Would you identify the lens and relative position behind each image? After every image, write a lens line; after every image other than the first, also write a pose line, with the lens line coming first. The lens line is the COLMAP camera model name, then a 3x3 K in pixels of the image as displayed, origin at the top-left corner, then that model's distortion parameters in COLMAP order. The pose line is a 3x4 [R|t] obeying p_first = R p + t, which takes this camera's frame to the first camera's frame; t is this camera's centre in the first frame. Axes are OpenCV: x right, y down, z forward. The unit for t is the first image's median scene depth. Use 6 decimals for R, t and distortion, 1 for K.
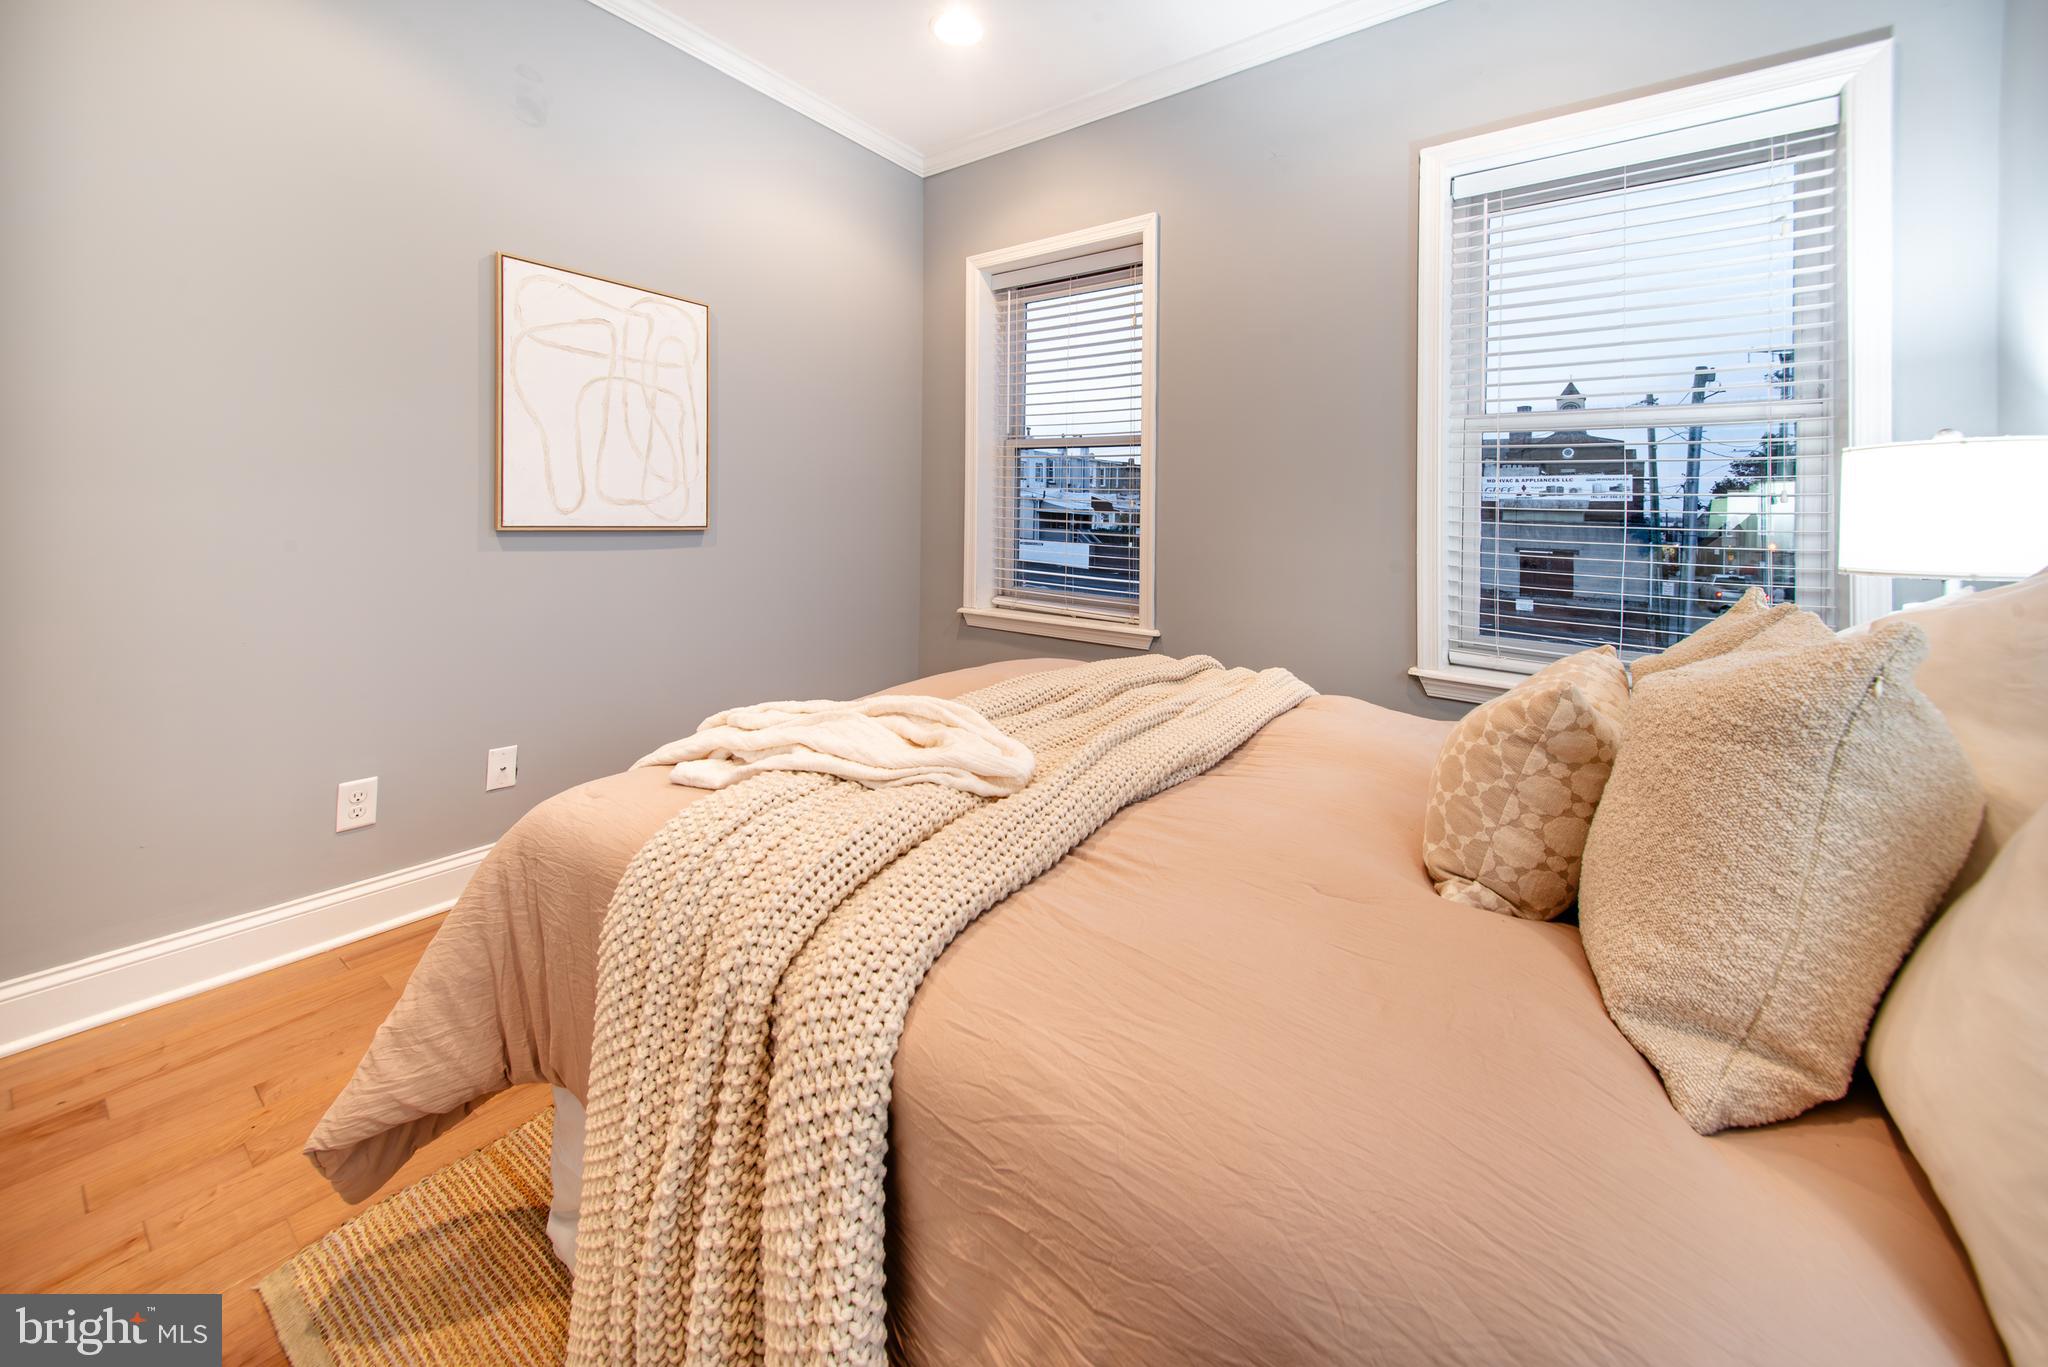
lens RADIAL K [[839.6, 0, 1024.0], [0, 839.6, 683.5], [0, 0, 1]] dist [0.001031, 0.000064]
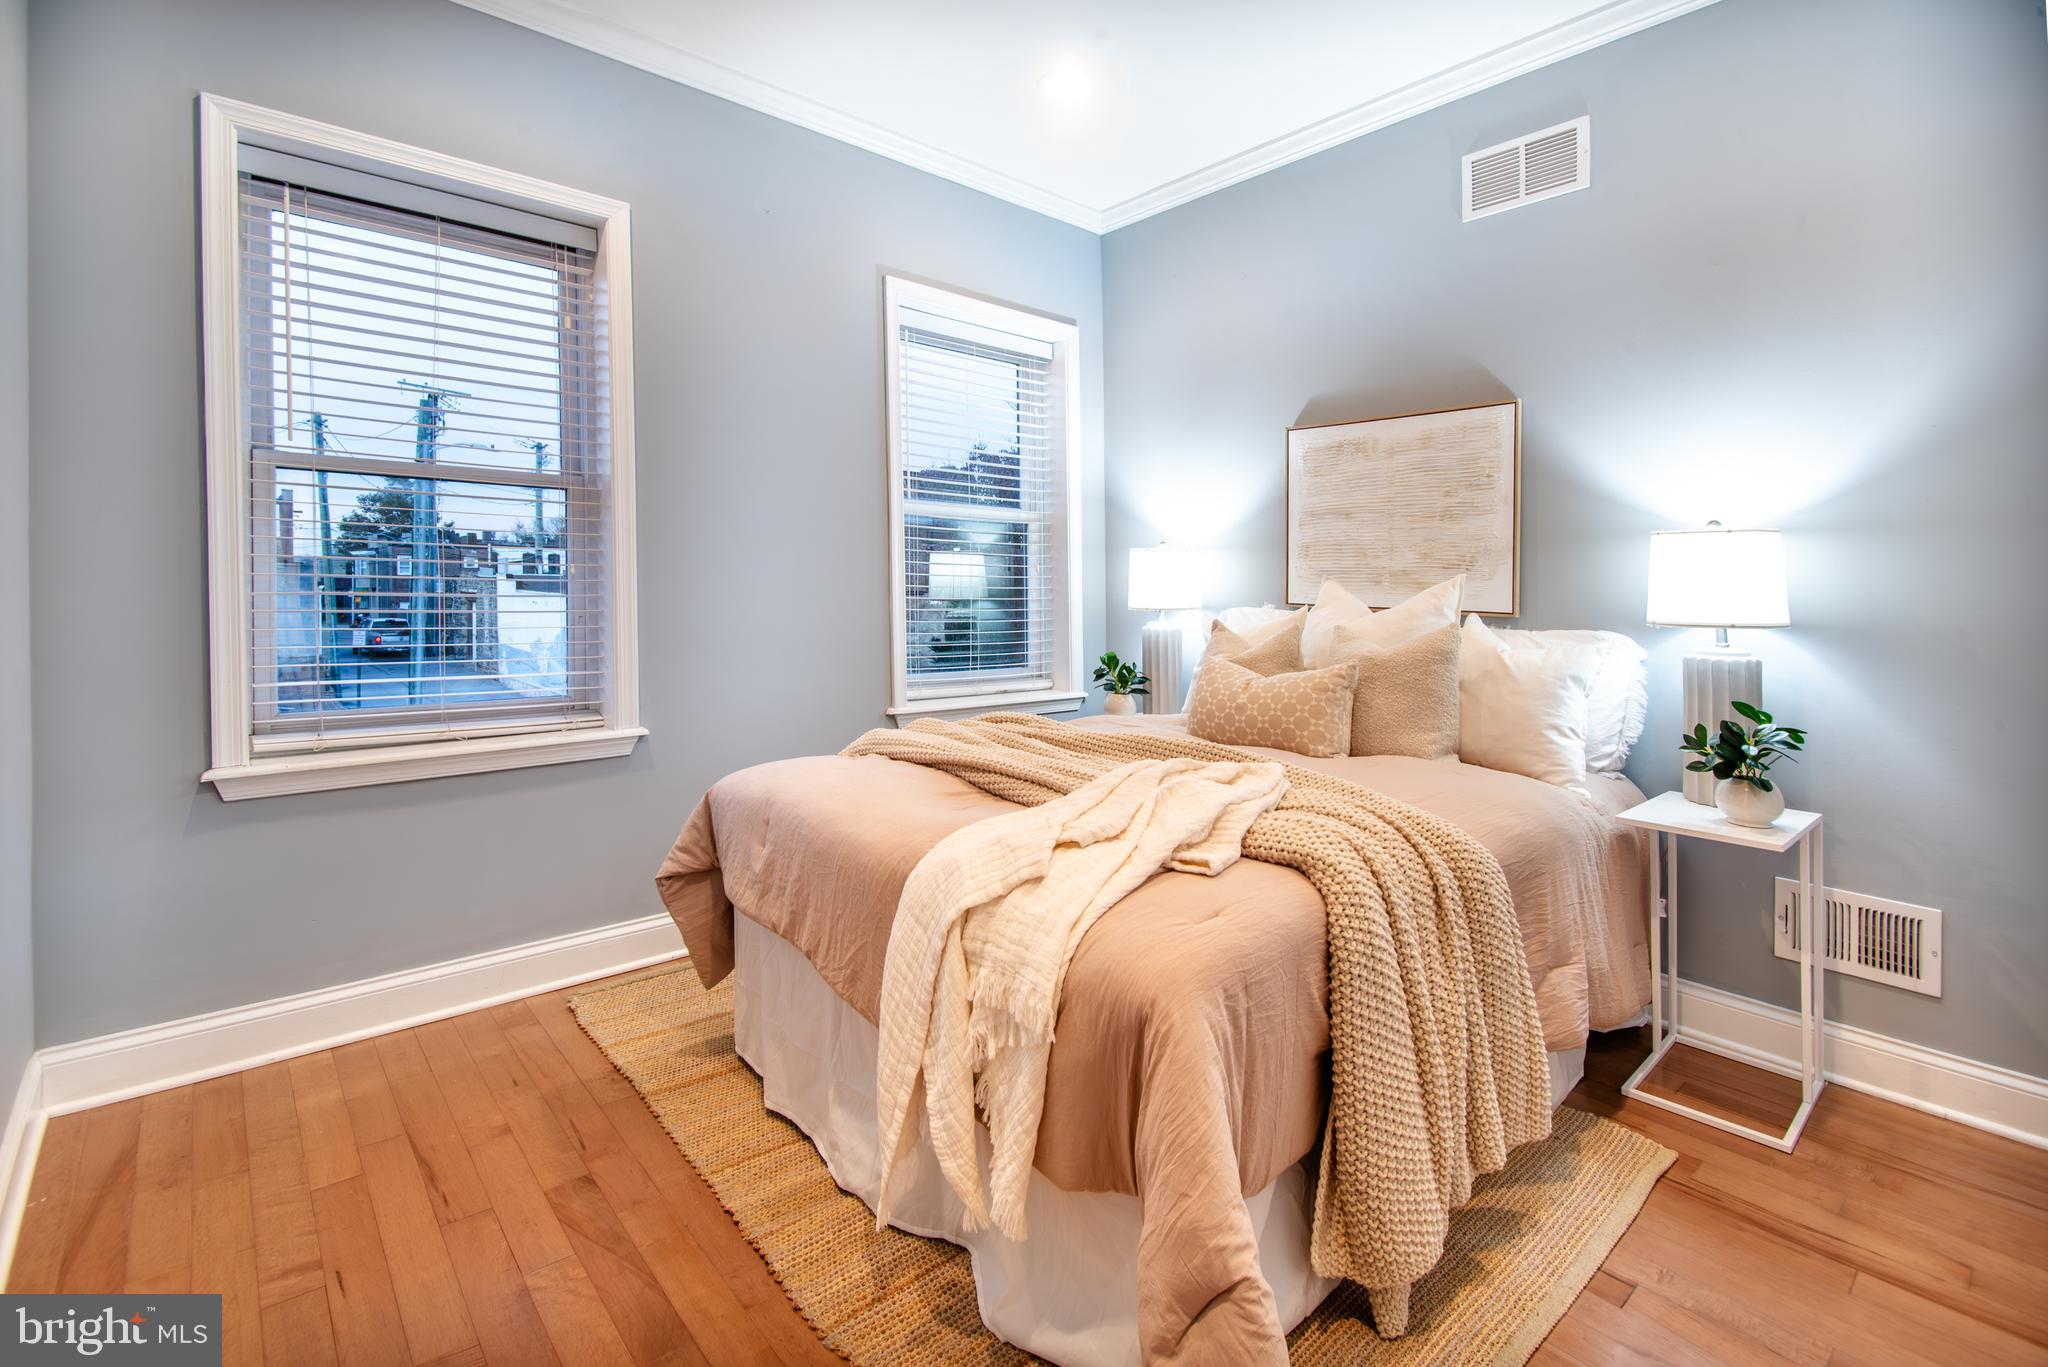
lens RADIAL K [[911.7, 0, 1009.1], [0, 911.7, 689.4], [0, 0, 1]] dist [0.030120, -0.015812]
pose [[0.162900, -0.135895, 0.977239, -0.614355], [0.190641, 0.976139, 0.103963, -0.121646], [-0.968049, 0.169366, 0.184920, 0.505458]]
